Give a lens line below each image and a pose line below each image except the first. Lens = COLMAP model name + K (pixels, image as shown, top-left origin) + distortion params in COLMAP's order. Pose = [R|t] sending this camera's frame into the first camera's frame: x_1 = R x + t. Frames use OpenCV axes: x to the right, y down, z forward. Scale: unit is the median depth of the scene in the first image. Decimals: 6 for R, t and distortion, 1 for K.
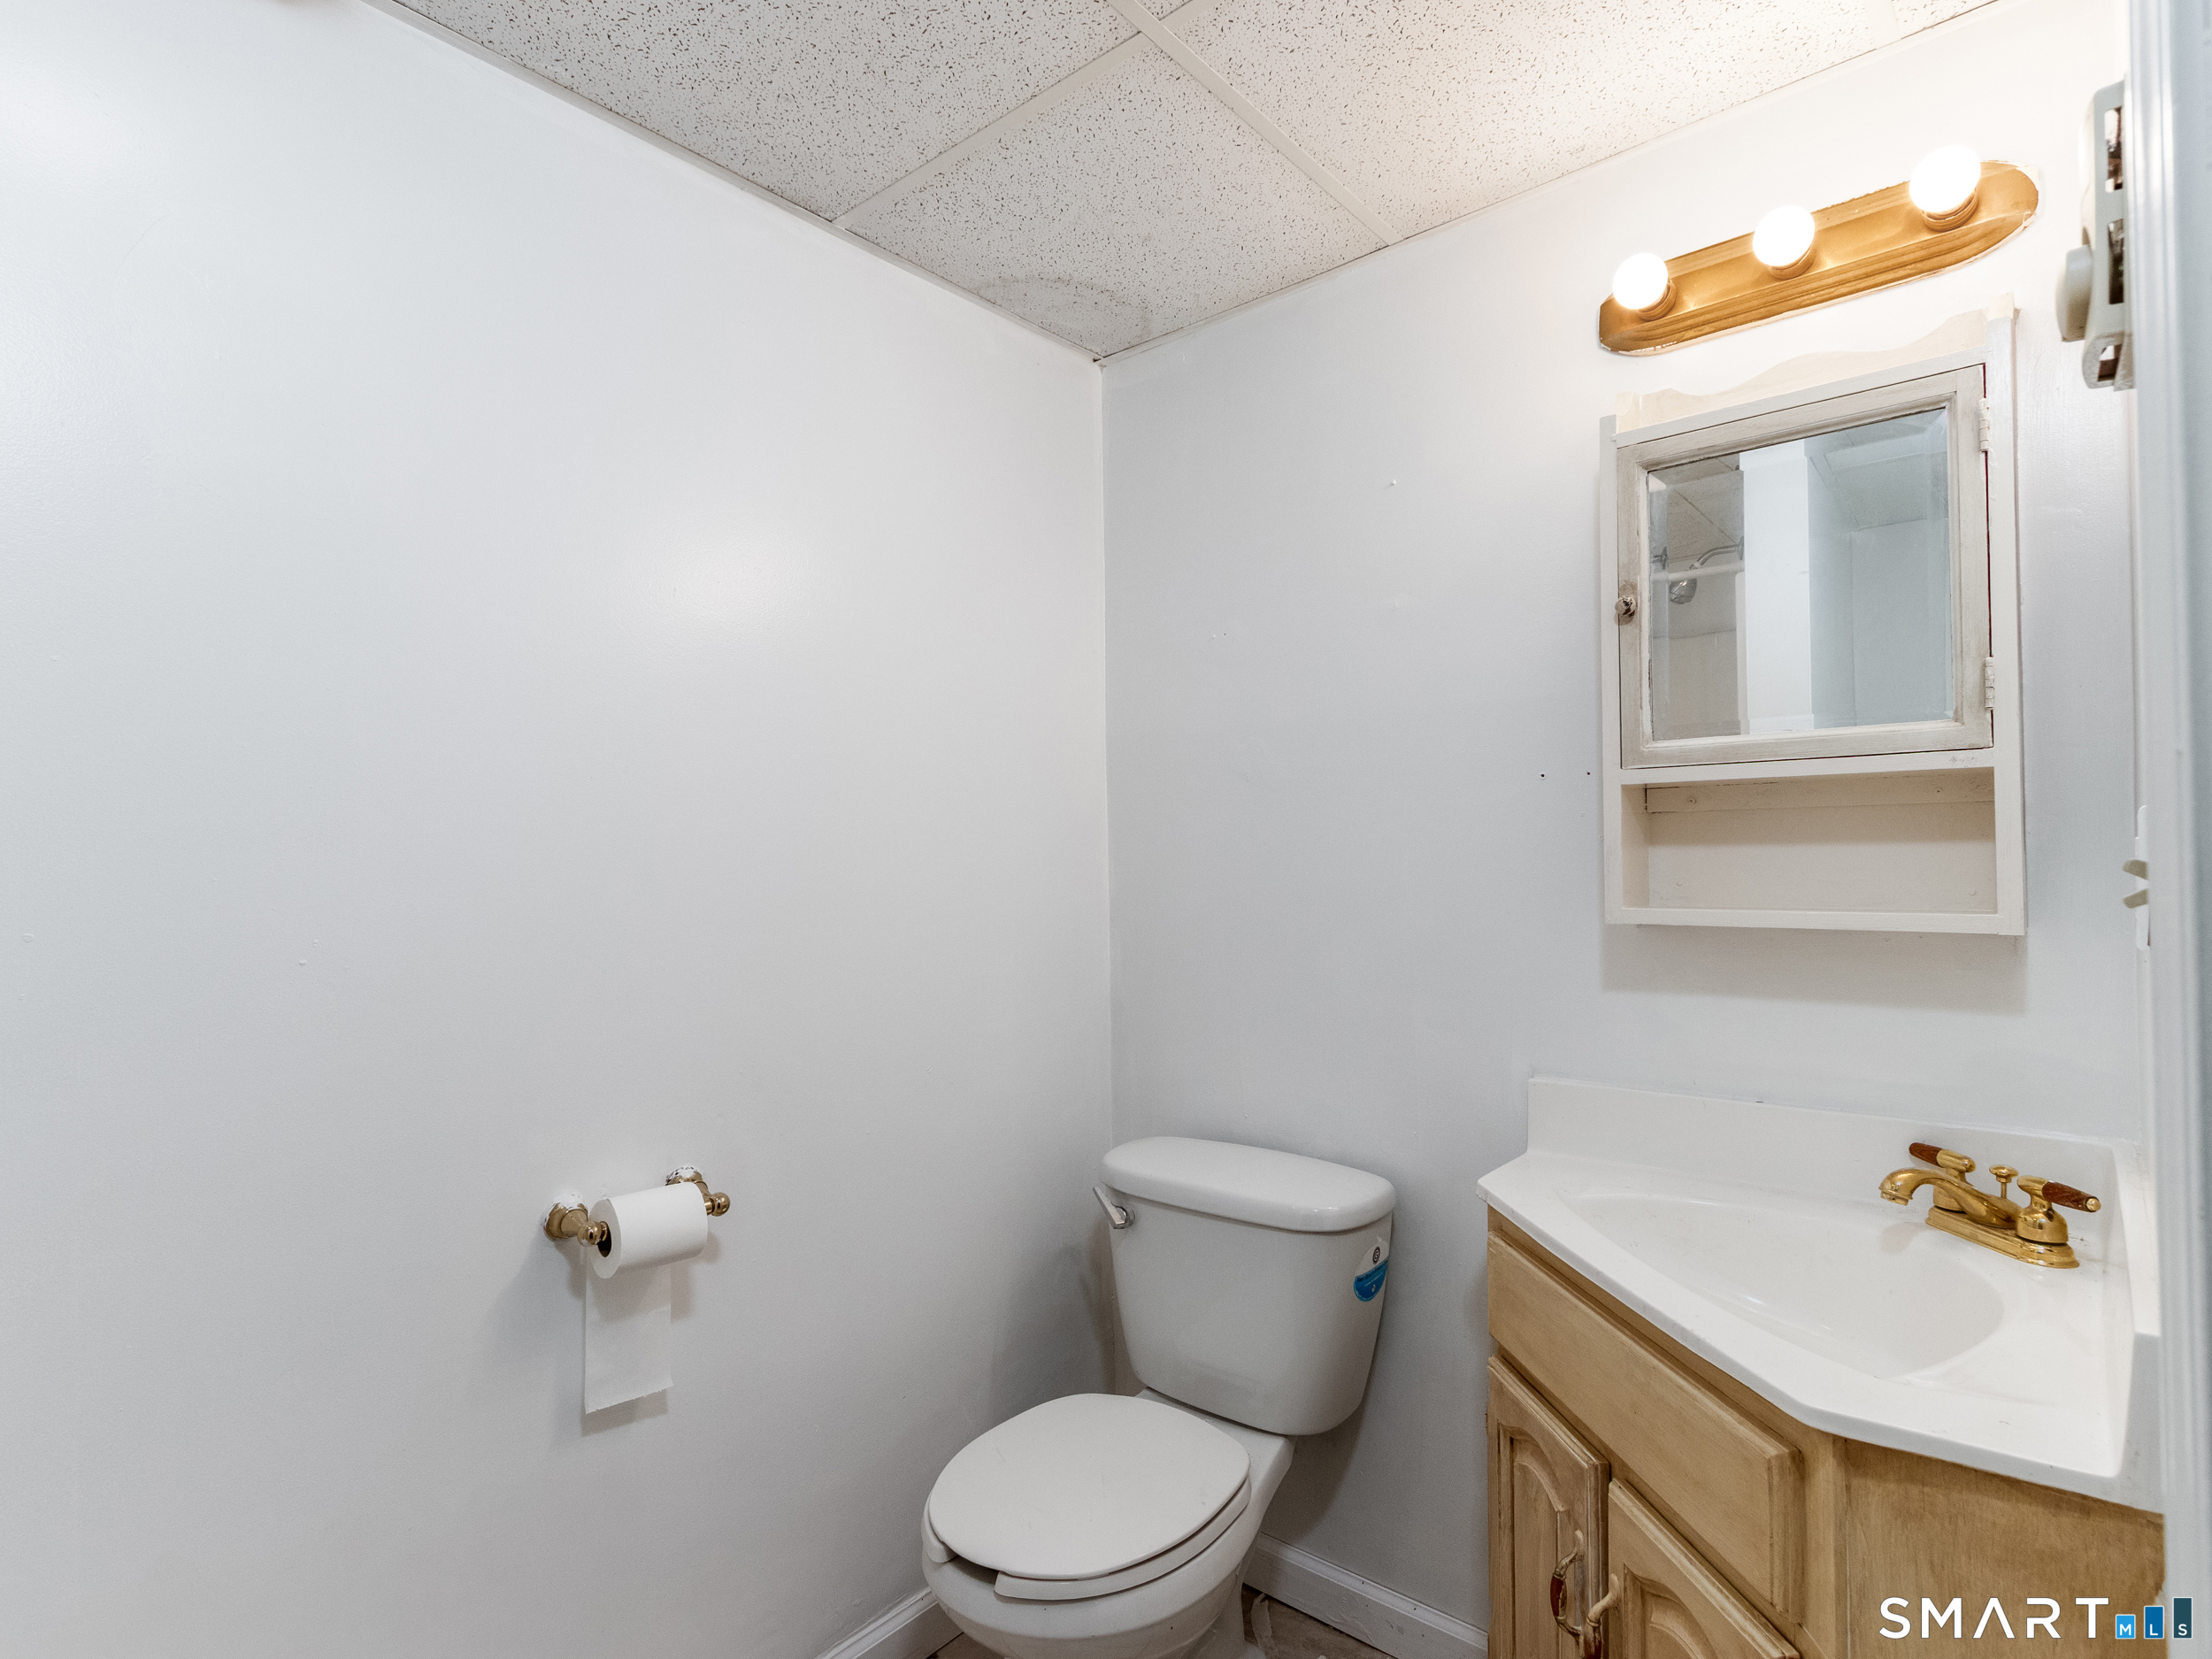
lens RADIAL K [[1189.2, 0, 1112.6], [0, 1189.2, 835.6], [0, 0, 1]] dist [0.012086, -0.005327]
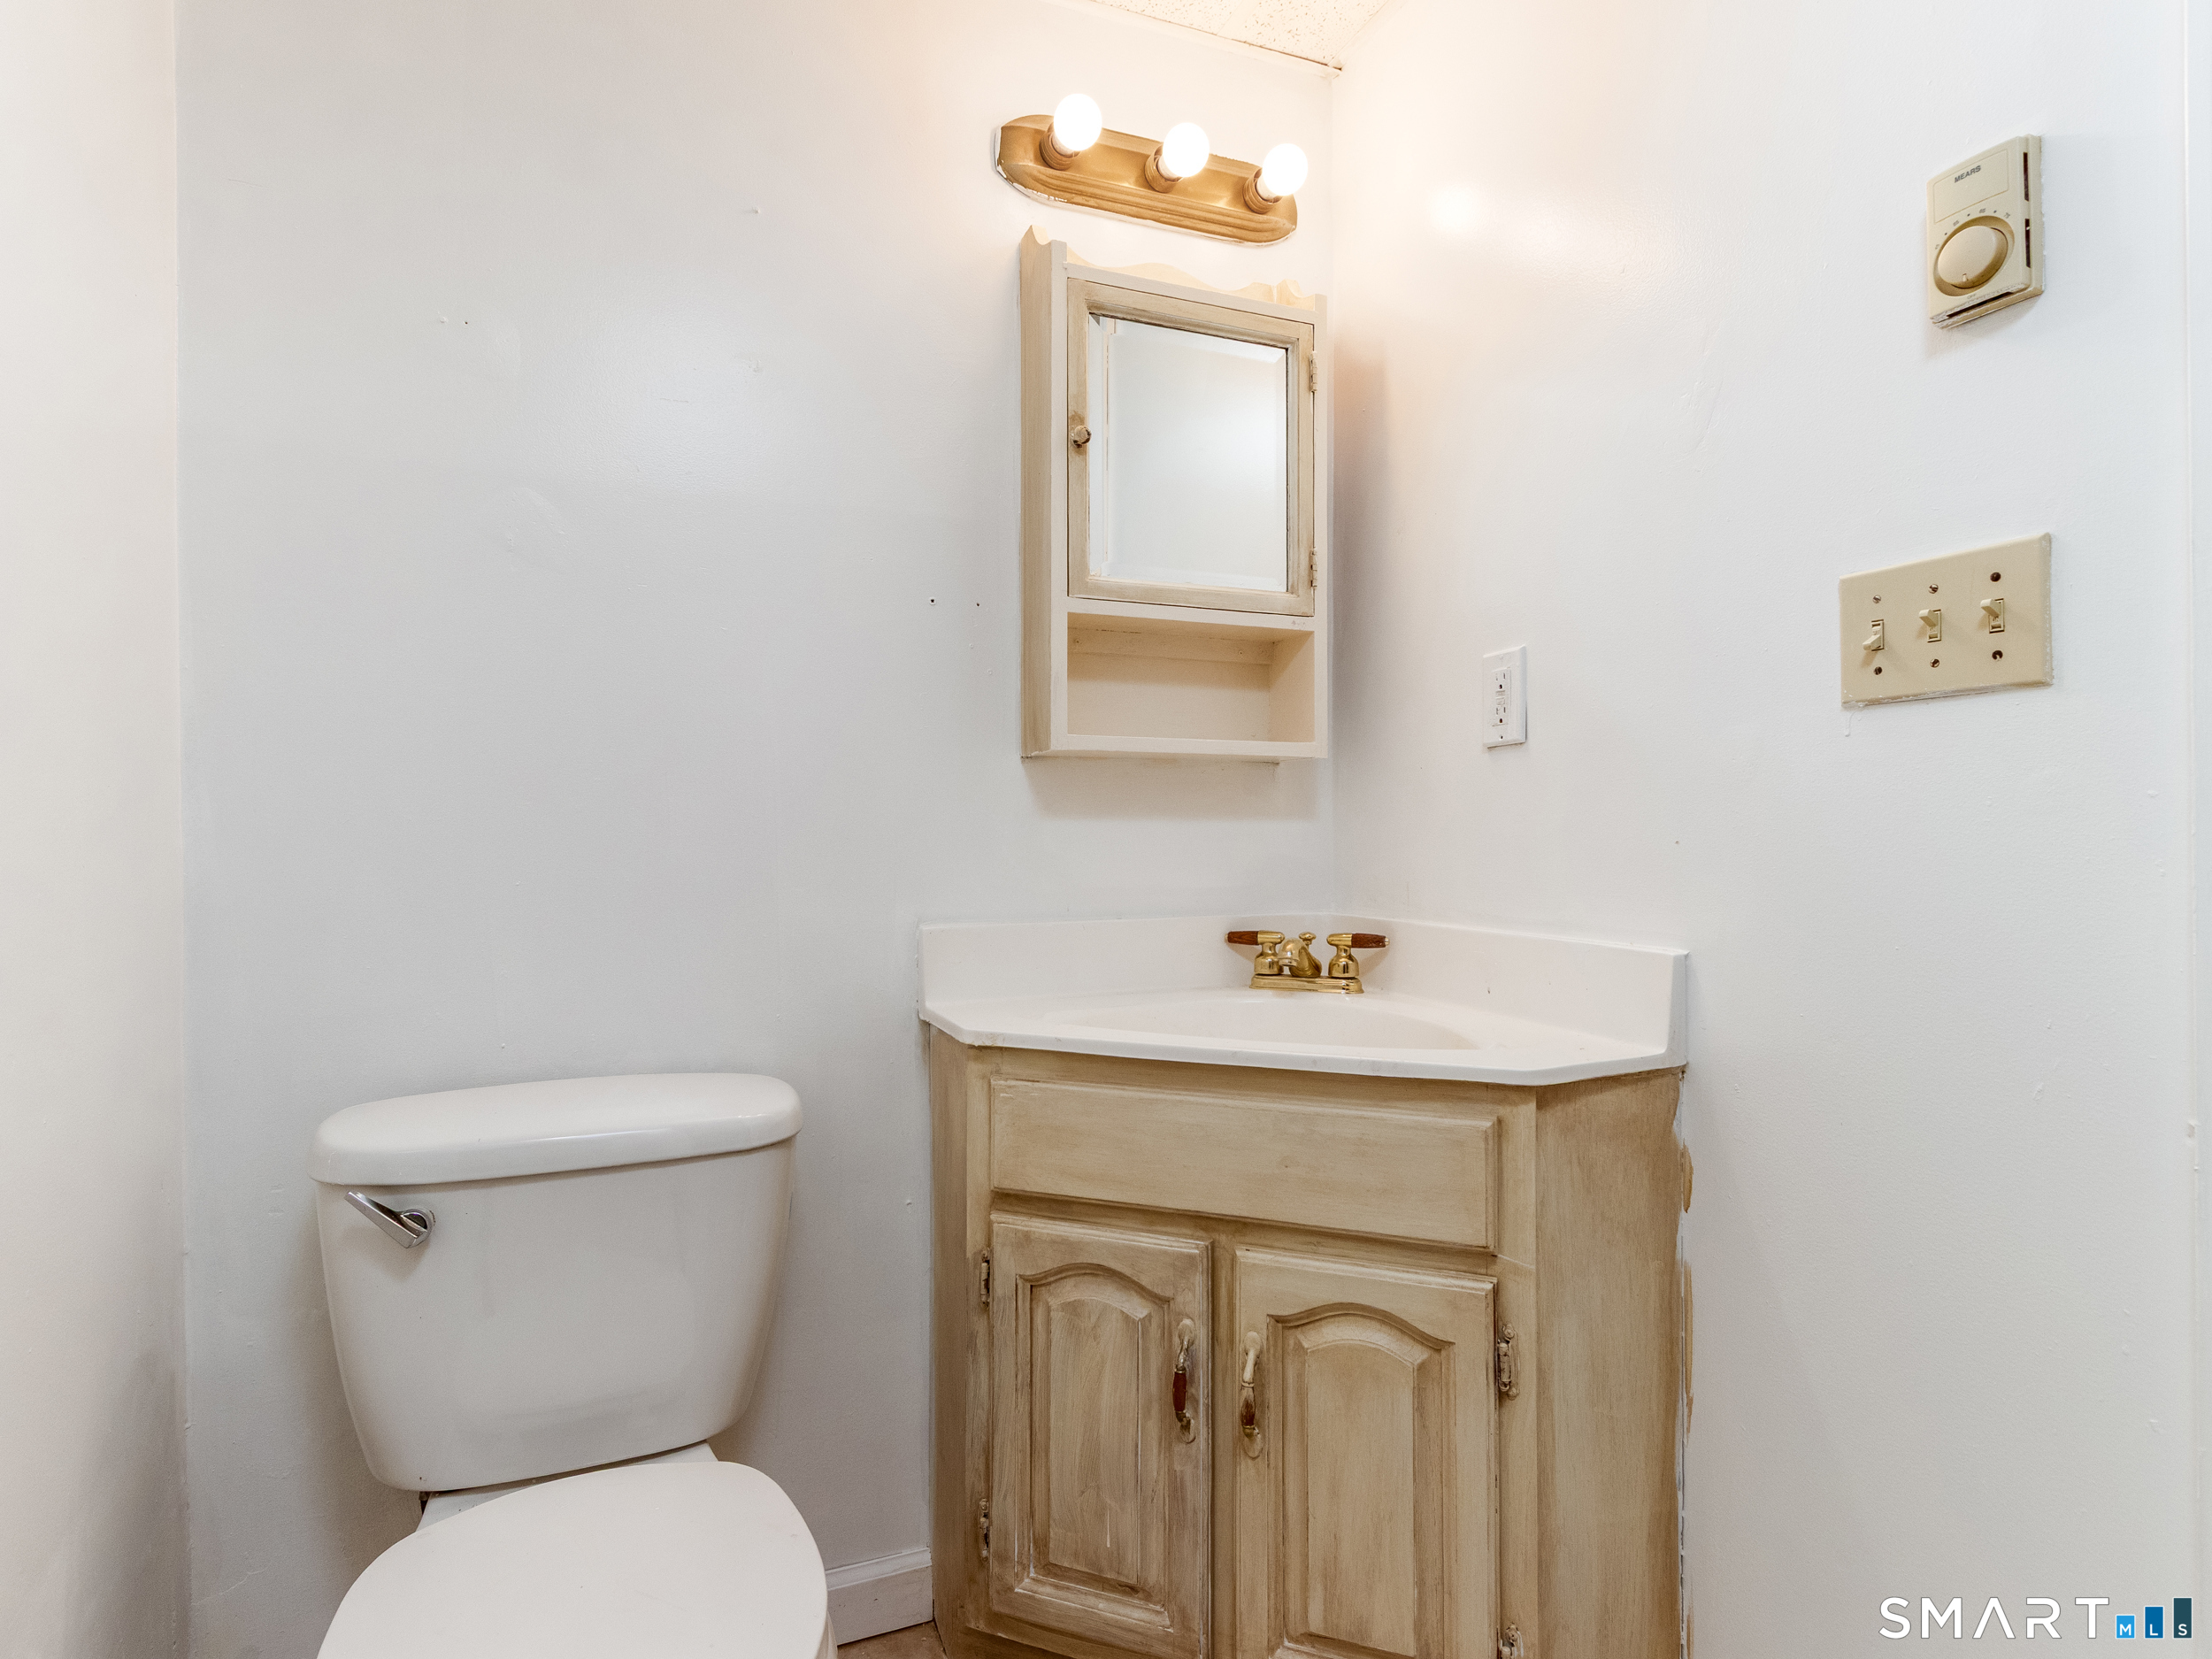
lens RADIAL K [[1189.2, 0, 1110.2], [0, 1189.2, 832.7], [0, 0, 1]] dist [0.012086, -0.005327]
pose [[0.437966, 0.011014, 0.898924, -0.536649], [-0.017743, 0.999836, -0.003606, 0.171217], [-0.898816, -0.014370, 0.438090, 0.610646]]
